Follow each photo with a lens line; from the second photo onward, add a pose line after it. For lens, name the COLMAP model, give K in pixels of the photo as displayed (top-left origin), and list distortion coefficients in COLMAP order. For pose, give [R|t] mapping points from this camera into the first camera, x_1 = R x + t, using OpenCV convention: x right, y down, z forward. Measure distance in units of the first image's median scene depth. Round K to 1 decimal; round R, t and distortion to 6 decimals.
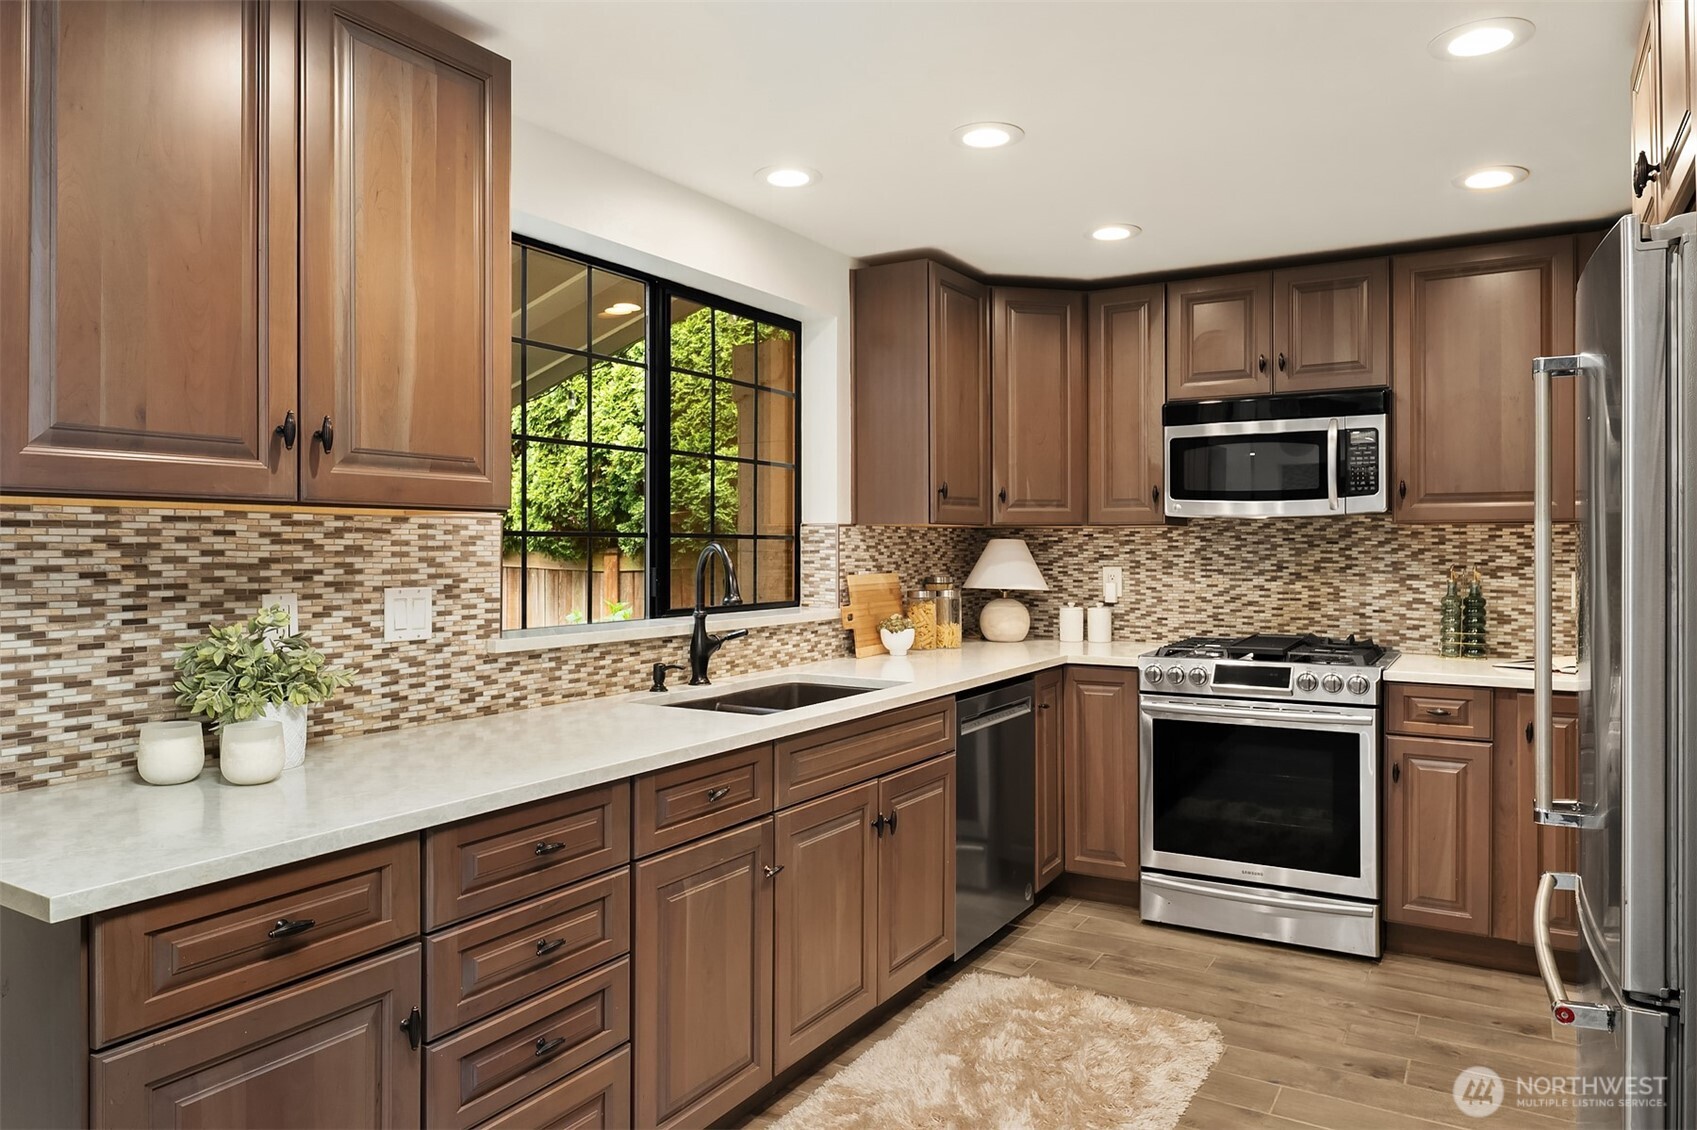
lens RADIAL K [[1094.3, 0, 853.0], [0, 1094.3, 550.6], [0, 0, 1]] dist [-0.008473, 0.000422]
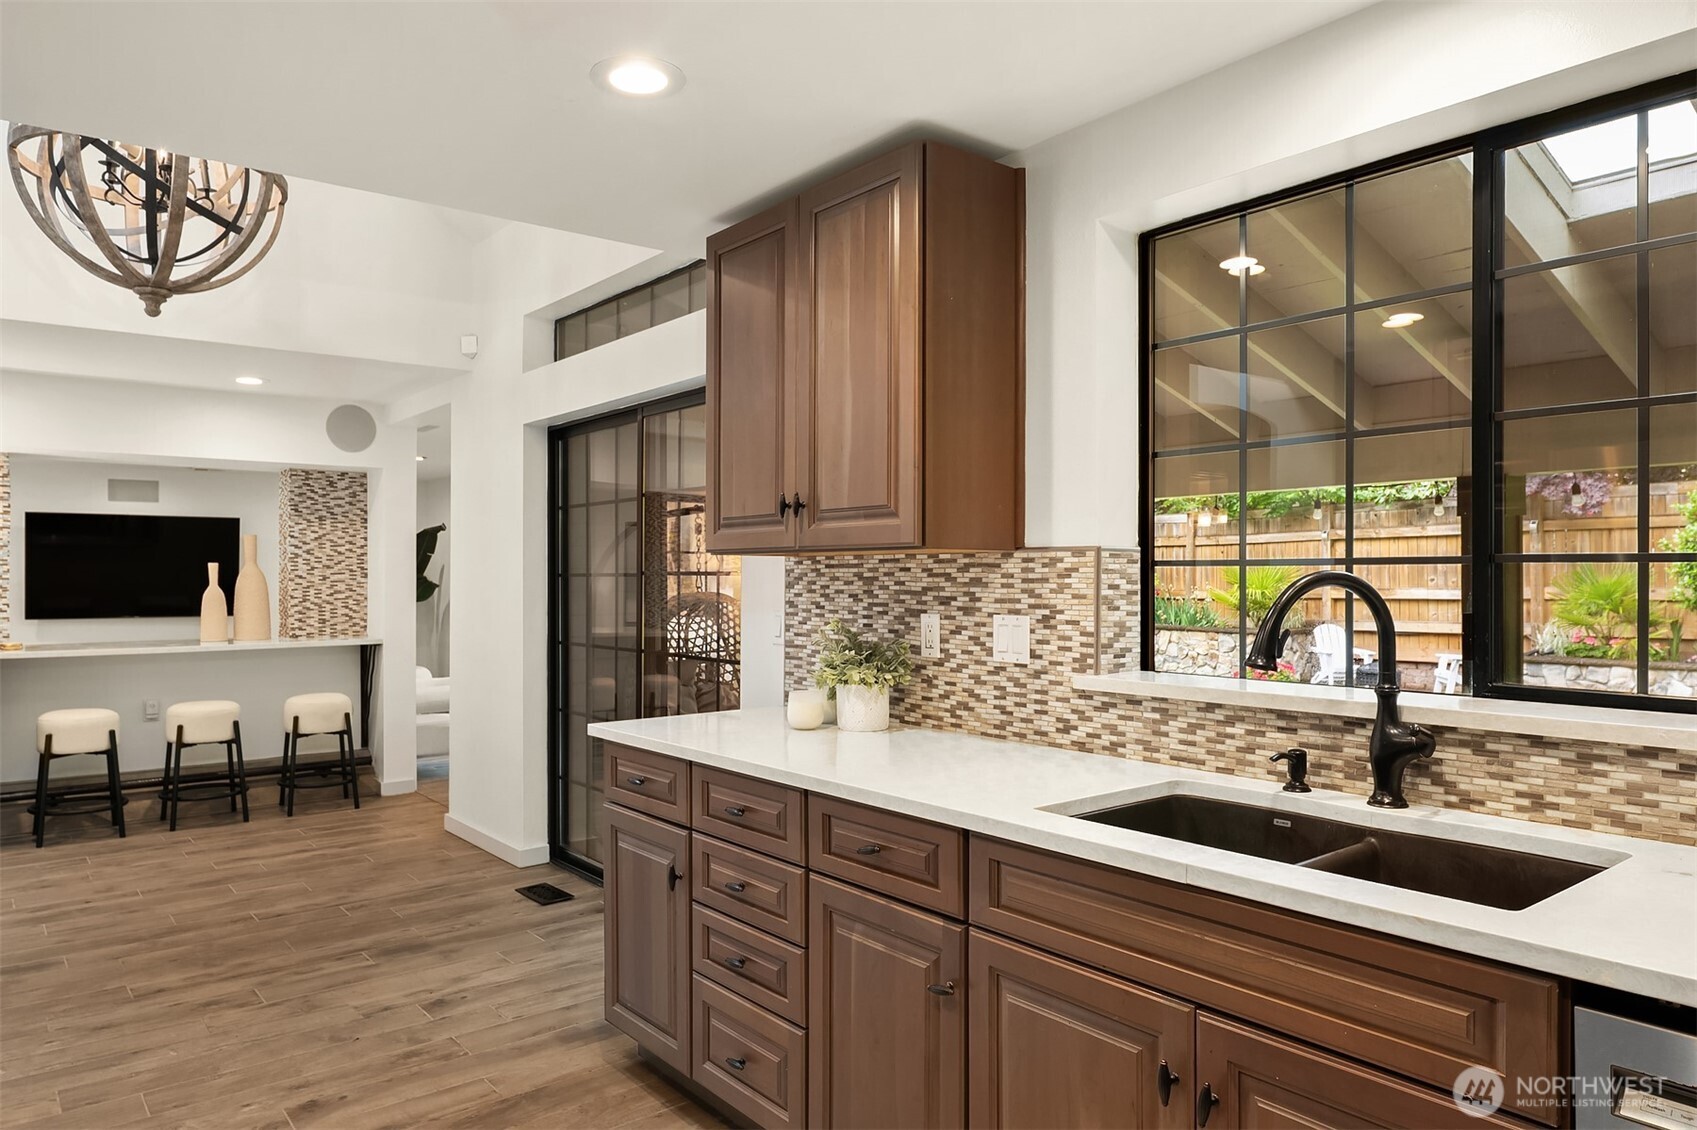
lens RADIAL K [[1094.3, 0, 852.2], [0, 1094.3, 576.8], [0, 0, 1]] dist [-0.008473, 0.000422]
pose [[-0.337274, -0.001367, -0.941406, 0.694797], [-0.002162, 0.999997, -0.000677, -0.004470], [0.941404, 0.001807, -0.337276, 1.206893]]
